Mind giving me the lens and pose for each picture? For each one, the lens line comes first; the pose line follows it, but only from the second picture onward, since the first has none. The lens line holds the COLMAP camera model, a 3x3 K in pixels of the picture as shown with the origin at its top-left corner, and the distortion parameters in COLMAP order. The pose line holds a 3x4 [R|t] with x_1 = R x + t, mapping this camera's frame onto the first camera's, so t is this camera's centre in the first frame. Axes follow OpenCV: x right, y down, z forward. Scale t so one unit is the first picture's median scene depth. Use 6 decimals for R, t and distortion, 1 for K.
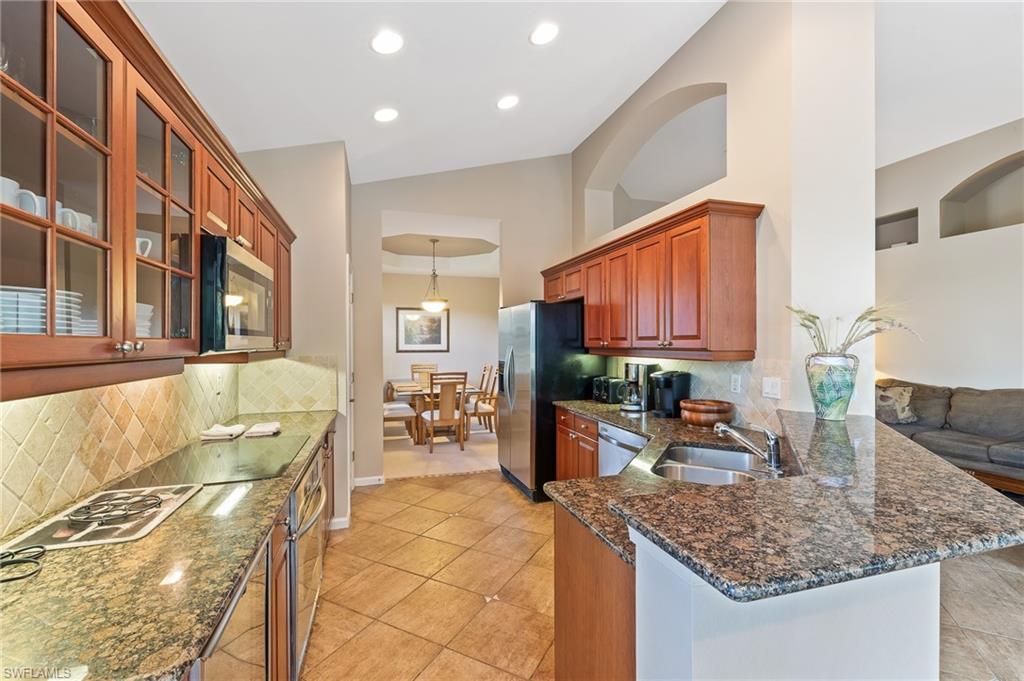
lens RADIAL K [[438.4, 0, 512.0], [0, 438.4, 340.5], [0, 0, 1]] dist [0.000276, 0.000015]
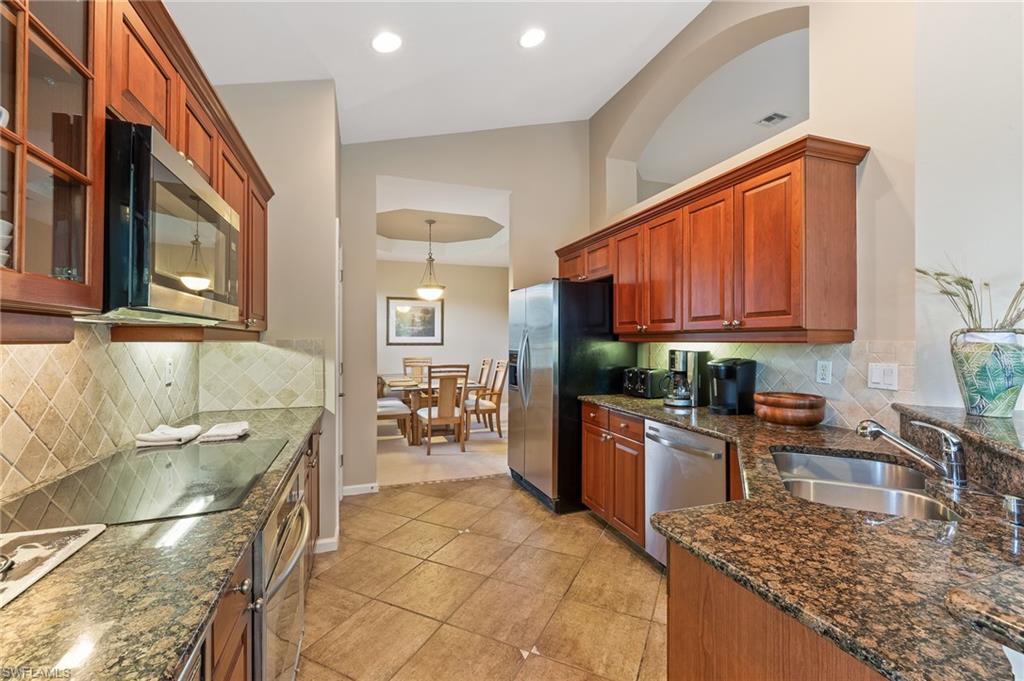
lens RADIAL K [[435.5, 0, 511.5], [0, 435.5, 336.4], [0, 0, 1]] dist [0.000476, 0.000024]
pose [[0.999459, 0.003157, 0.032751, -0.076836], [-0.002992, 0.999983, -0.005078, 0.031651], [-0.032766, 0.004978, 0.999451, 0.178250]]
